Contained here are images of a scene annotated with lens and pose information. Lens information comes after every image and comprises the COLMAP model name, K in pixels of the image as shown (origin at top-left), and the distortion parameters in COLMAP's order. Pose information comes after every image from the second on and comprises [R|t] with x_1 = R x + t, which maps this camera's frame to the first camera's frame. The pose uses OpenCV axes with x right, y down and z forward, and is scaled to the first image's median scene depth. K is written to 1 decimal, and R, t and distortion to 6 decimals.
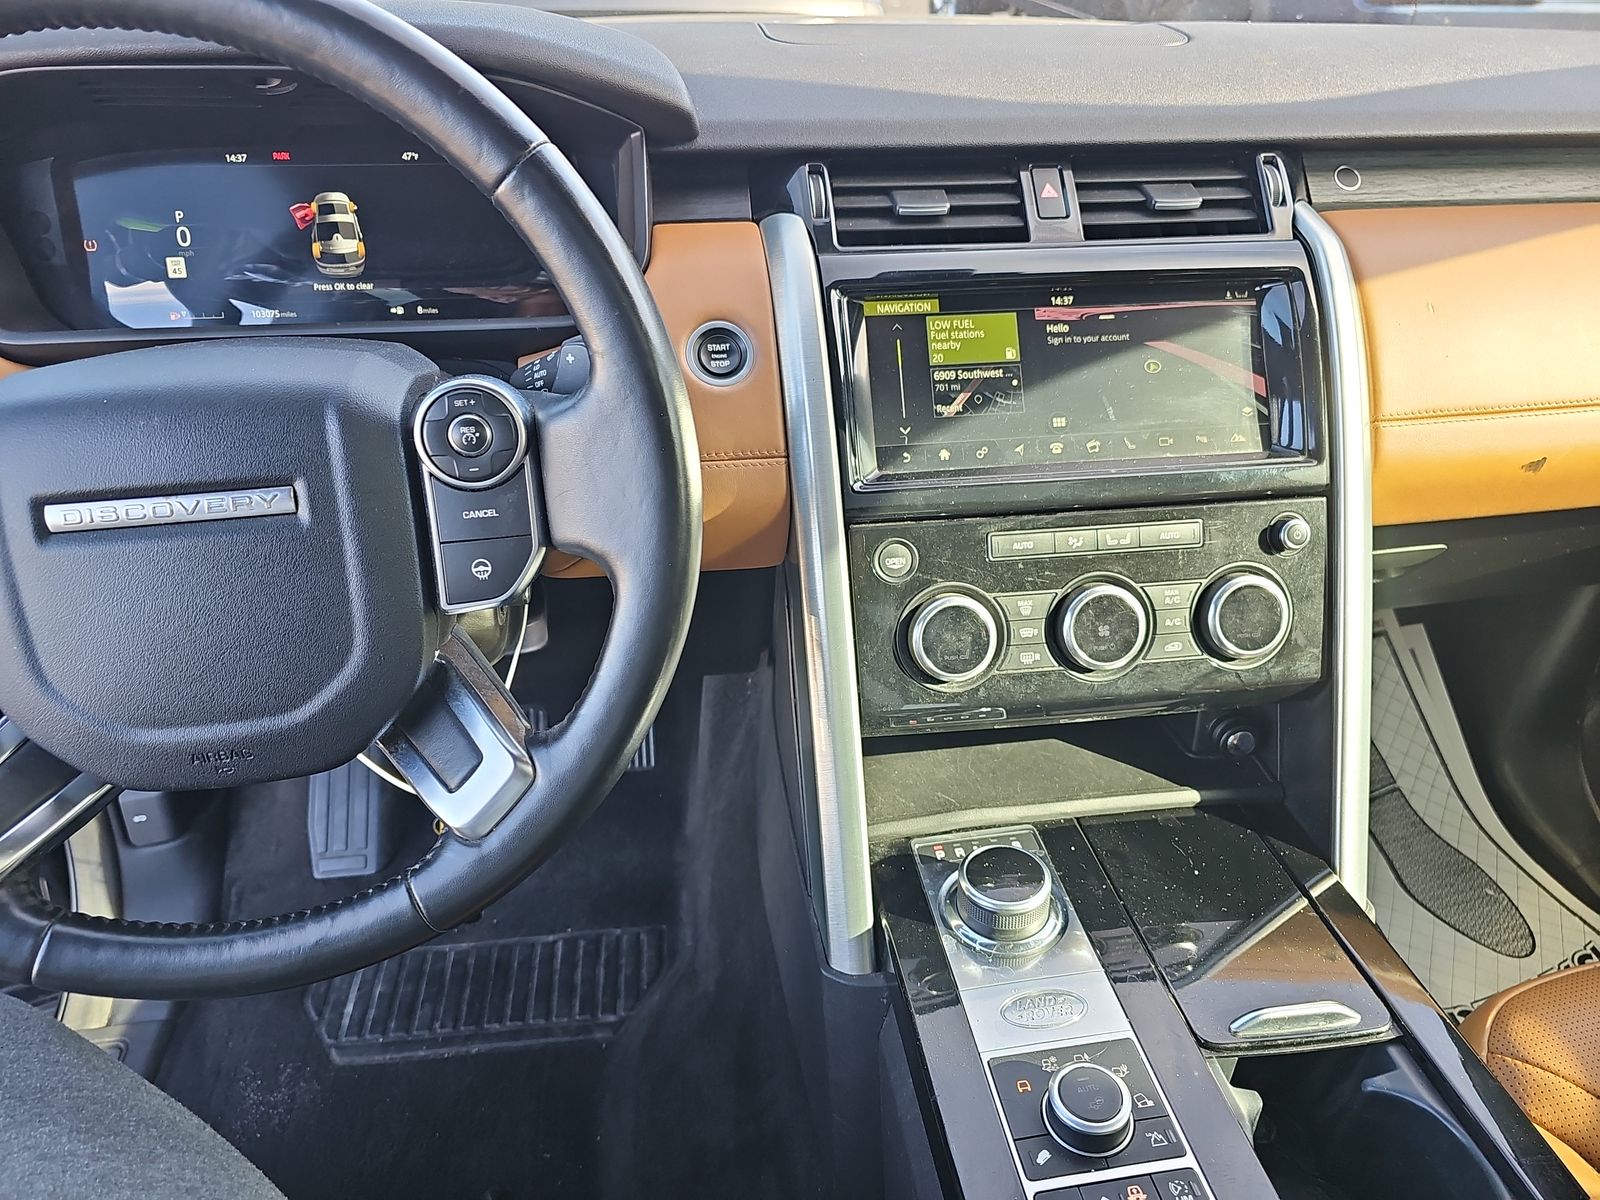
lens RADIAL K [[1077.8, 0, 805.8], [0, 1077.8, 601.0], [0, 0, 1]] dist [0.029937, -0.033520]
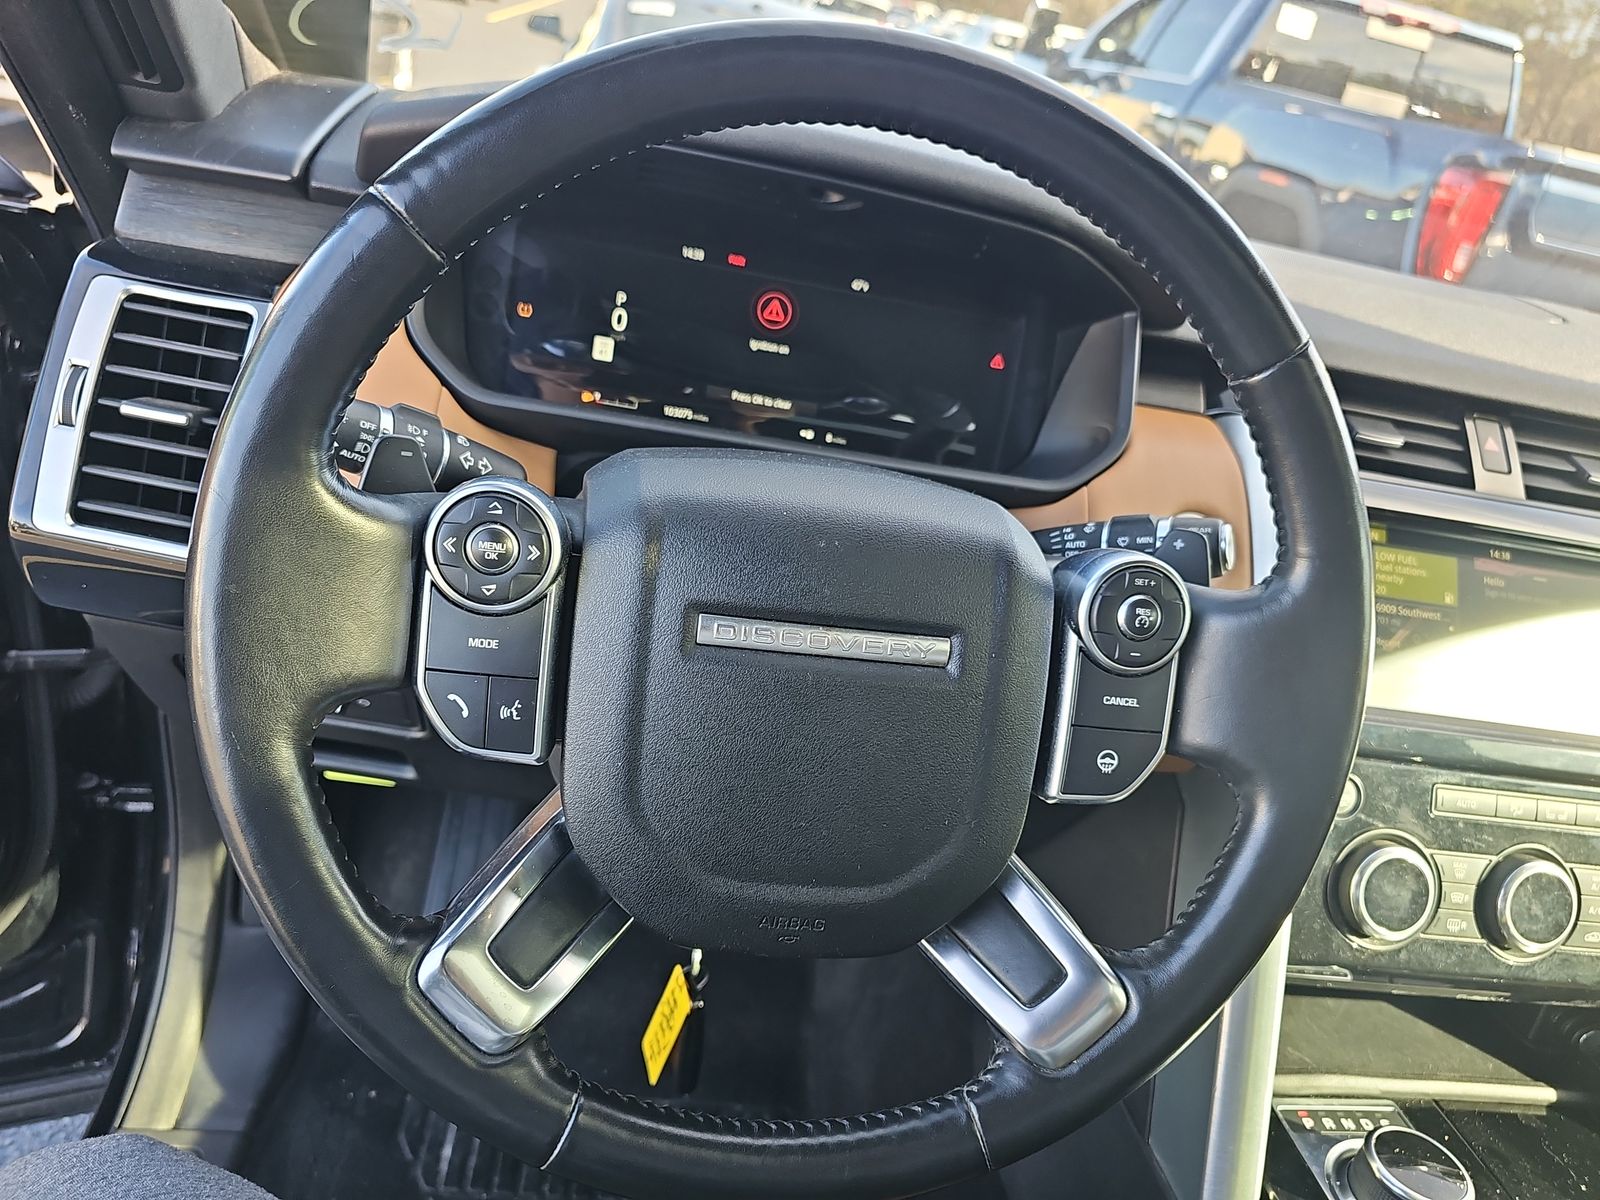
lens RADIAL K [[1077.8, 0, 794.4], [0, 1077.8, 603.4], [0, 0, 1]] dist [0.029937, -0.033520]
pose [[0.982123, 0.182985, 0.044166, -0.427081], [-0.176121, 0.976069, -0.127553, 0.001803], [-0.066449, 0.117495, 0.990848, 0.078512]]
